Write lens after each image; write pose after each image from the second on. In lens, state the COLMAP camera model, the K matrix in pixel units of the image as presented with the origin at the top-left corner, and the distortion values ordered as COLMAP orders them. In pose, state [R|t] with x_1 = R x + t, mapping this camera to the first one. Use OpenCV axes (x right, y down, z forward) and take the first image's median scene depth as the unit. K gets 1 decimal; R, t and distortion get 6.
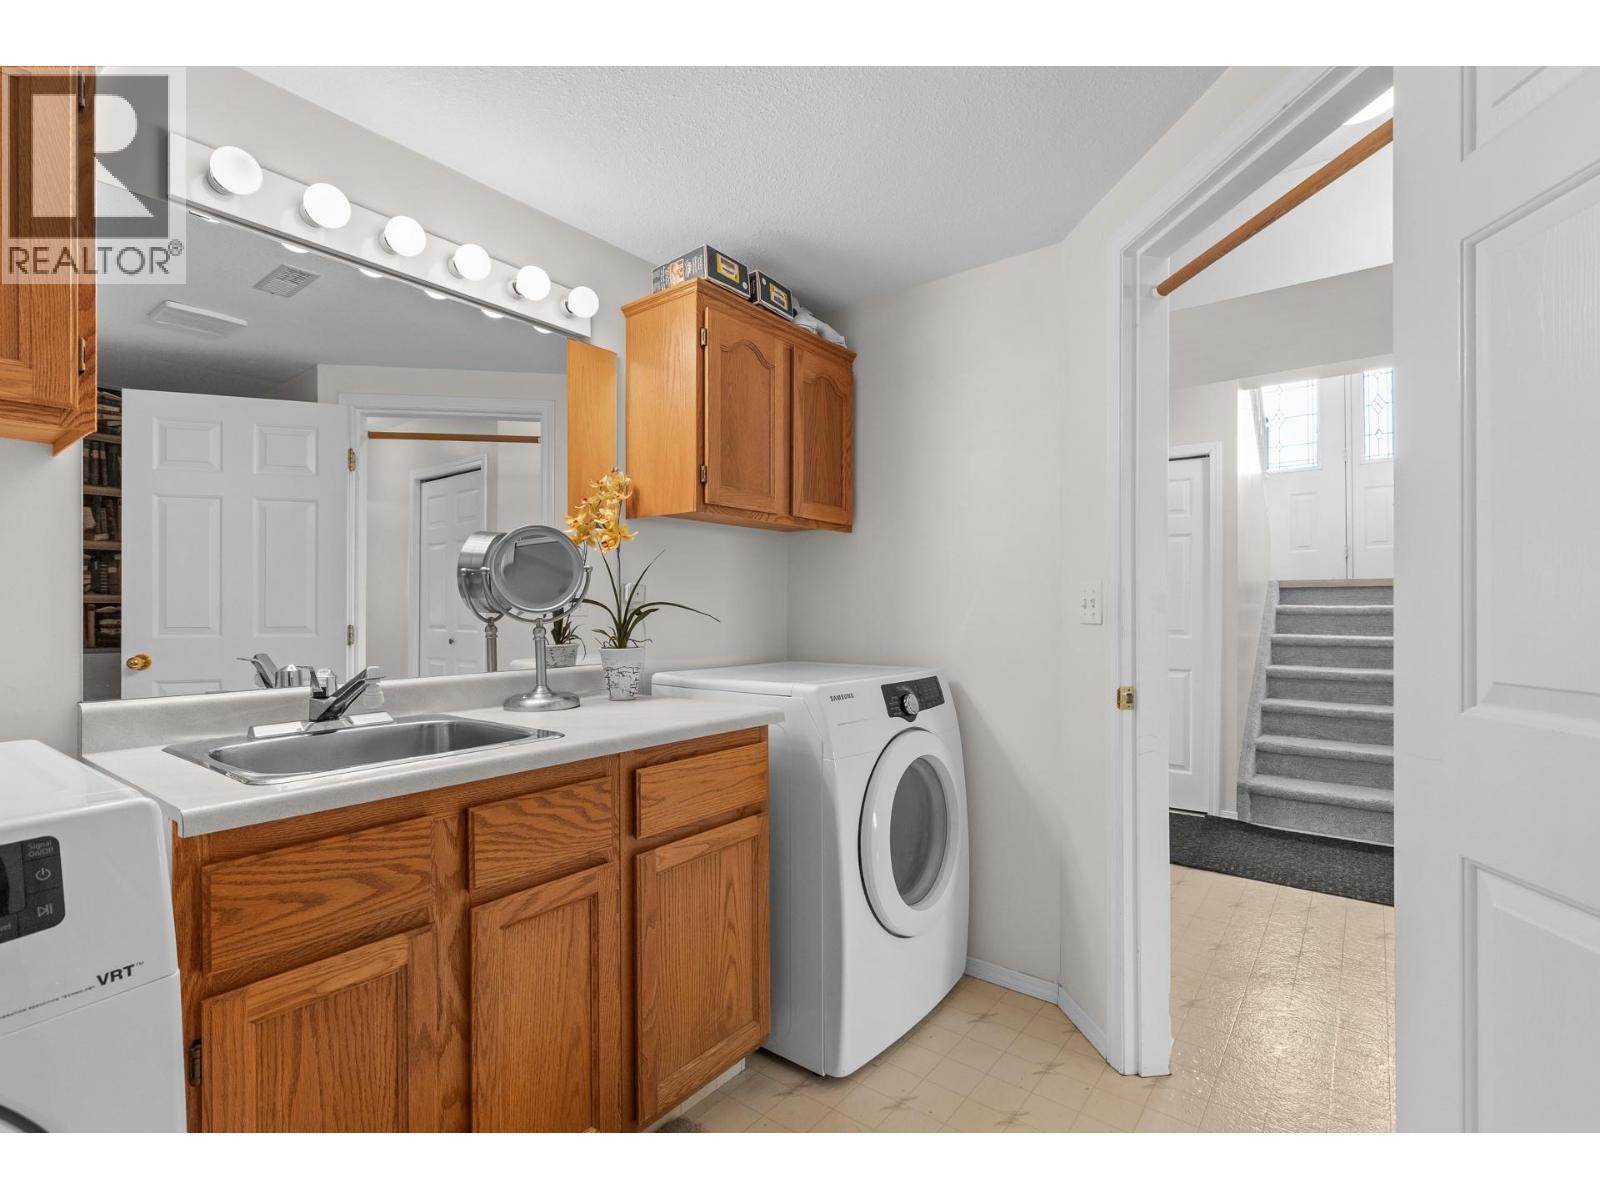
lens RADIAL K [[754.5, 0, 800.0], [0, 754.5, 600.0], [0, 0, 1]] dist [0.000809, 0.000237]
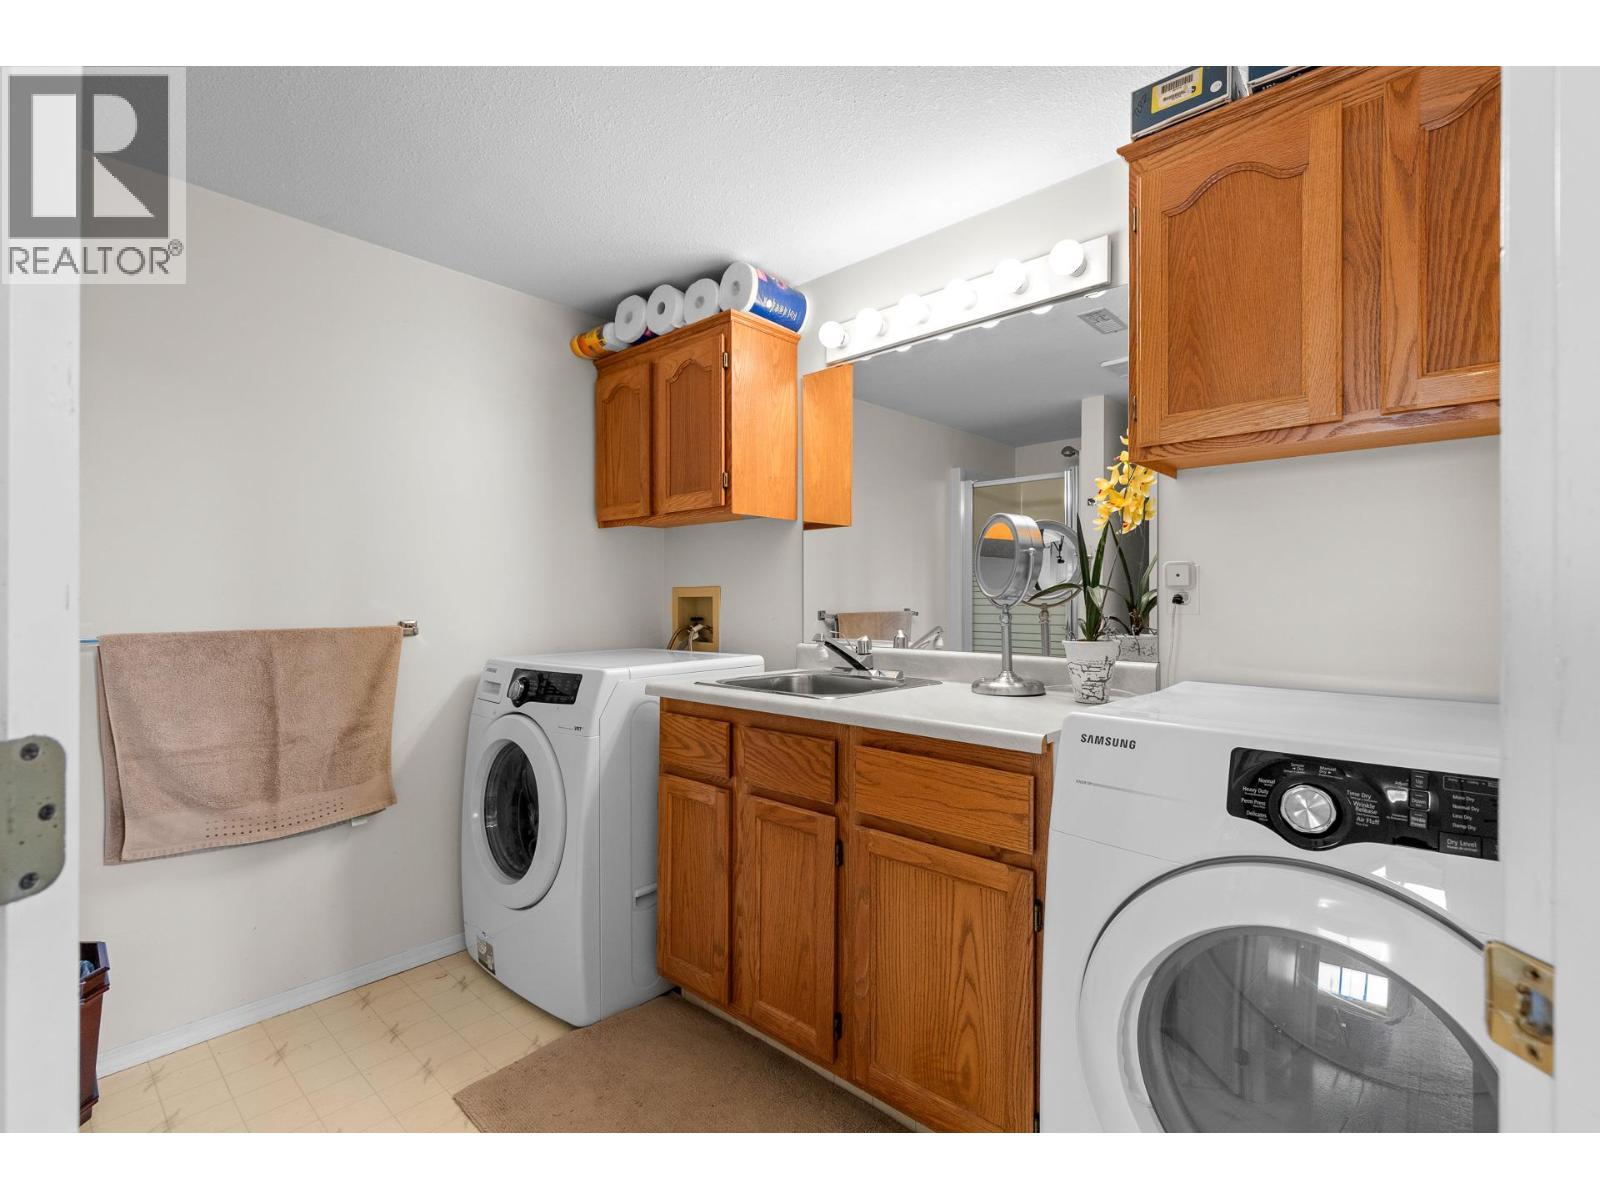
lens RADIAL K [[704.0, 0, 802.6], [0, 704.0, 596.0], [0, 0, 1]] dist [-0.000589, -0.000010]
pose [[-0.070007, -0.002034, -0.997544, 0.689150], [0.007746, 0.999967, -0.002583, 0.014605], [0.997516, -0.007908, -0.069989, 0.877537]]
